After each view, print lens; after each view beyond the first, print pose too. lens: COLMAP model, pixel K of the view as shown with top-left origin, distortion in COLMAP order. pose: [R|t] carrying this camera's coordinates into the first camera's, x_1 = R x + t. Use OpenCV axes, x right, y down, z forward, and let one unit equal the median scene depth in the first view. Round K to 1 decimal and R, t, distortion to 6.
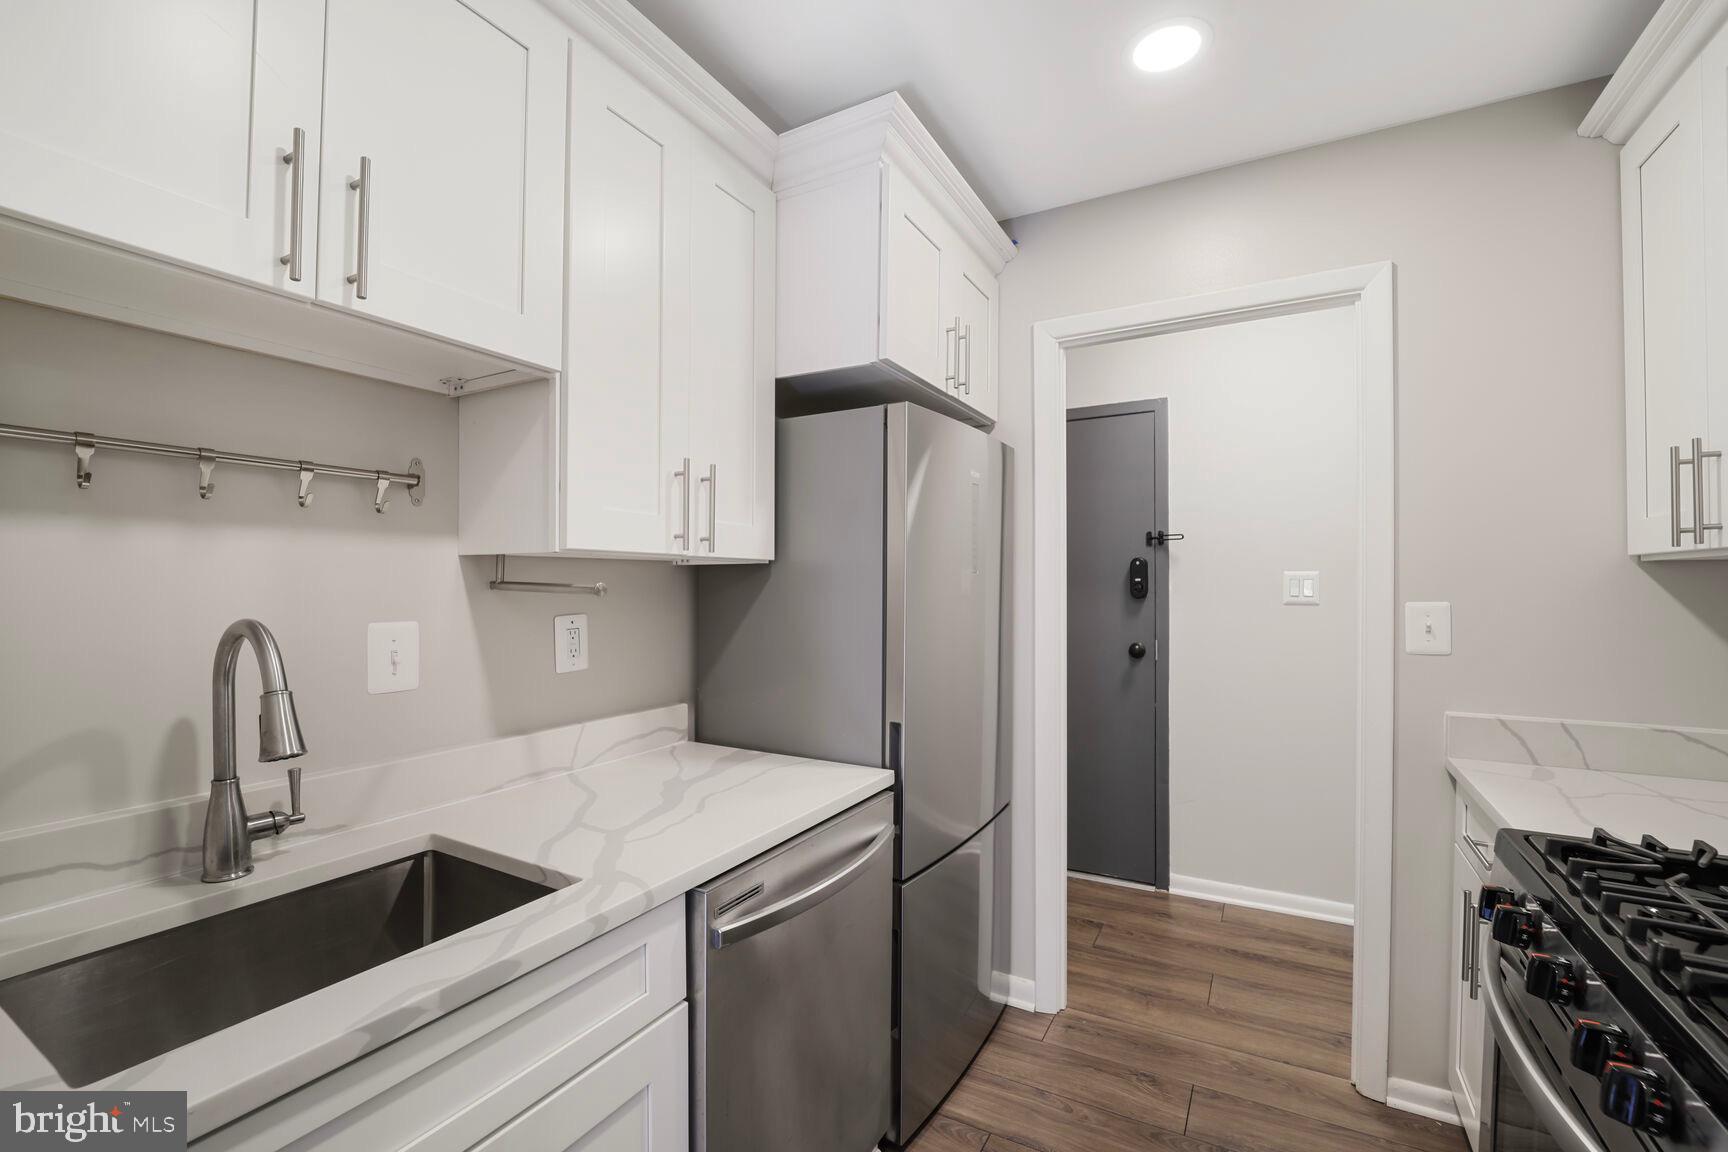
lens RADIAL K [[723.4, 0, 878.0], [0, 723.4, 587.6], [0, 0, 1]] dist [-0.012956, -0.002344]
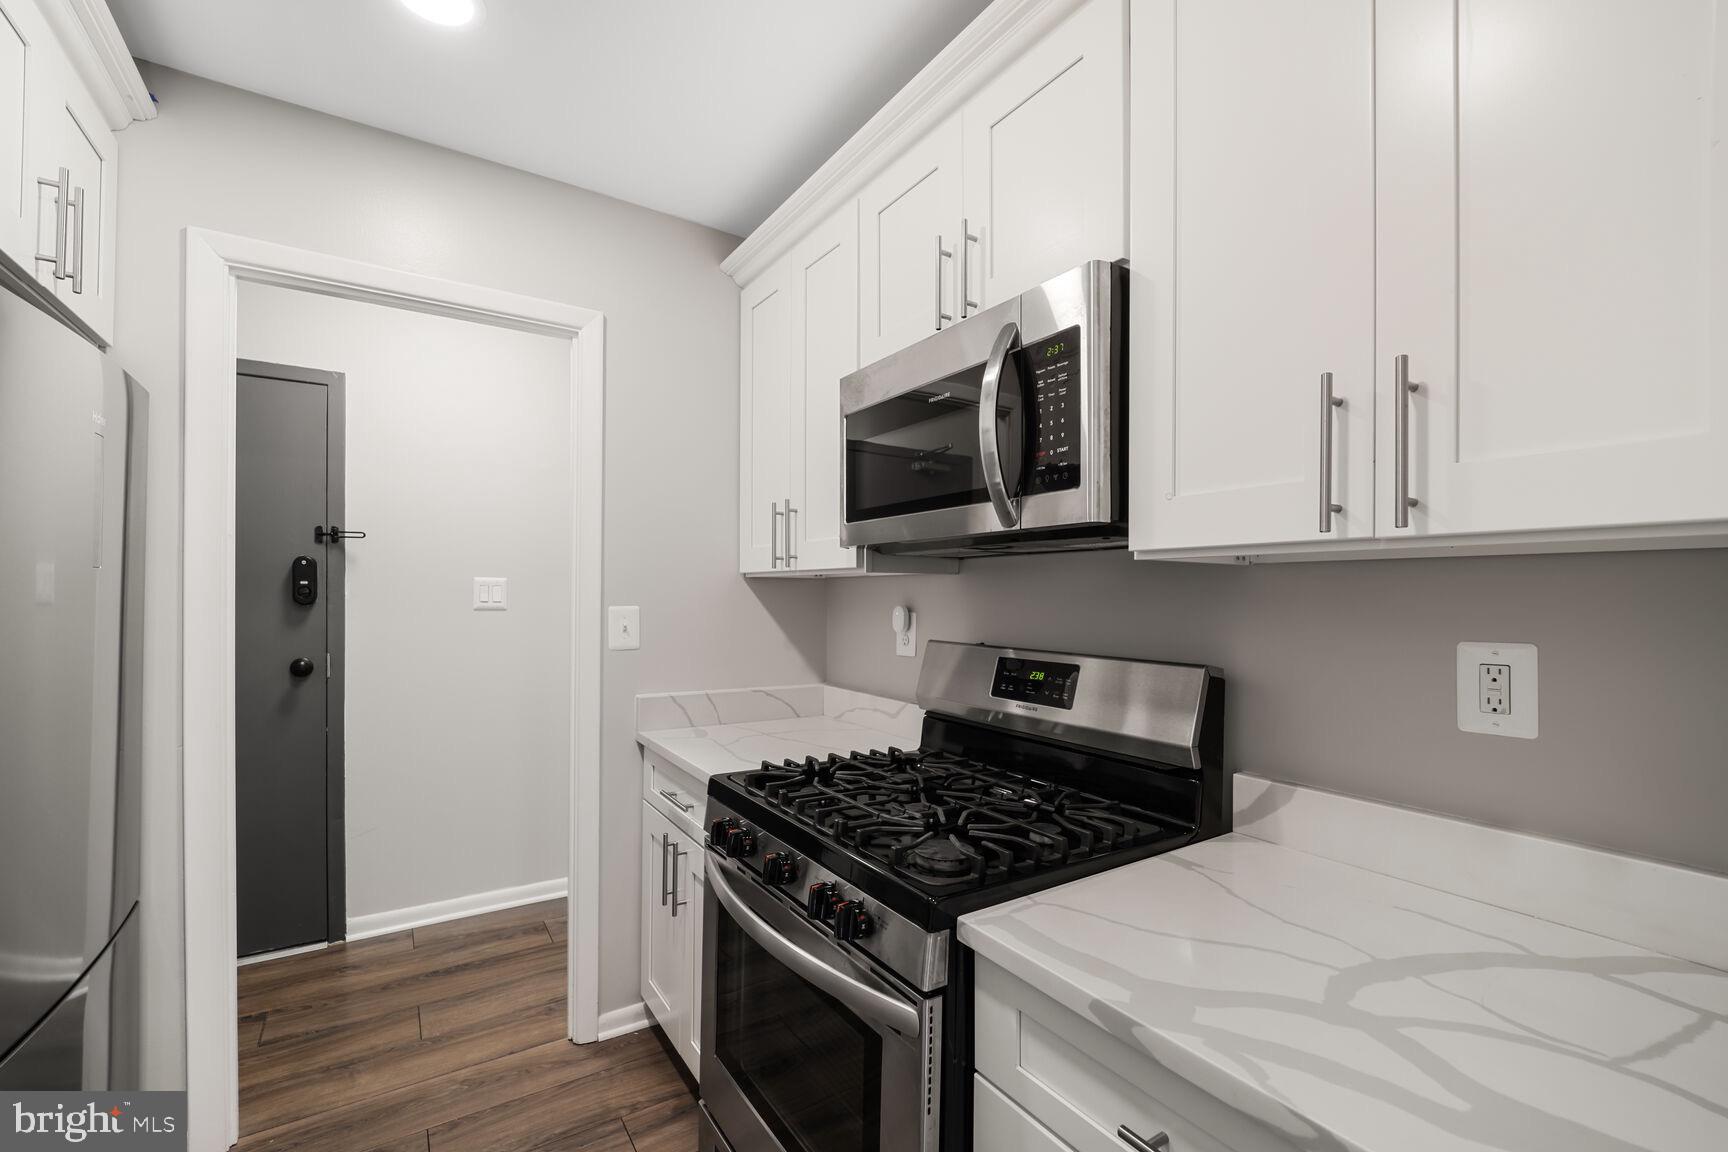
lens RADIAL K [[723.4, 0, 849.8], [0, 723.4, 596.5], [0, 0, 1]] dist [-0.012956, -0.002344]
pose [[0.471828, 0.004547, 0.881679, -0.100353], [-0.007702, 0.999970, -0.001036, 0.001917], [-0.881657, -0.006302, 0.471849, 0.074393]]
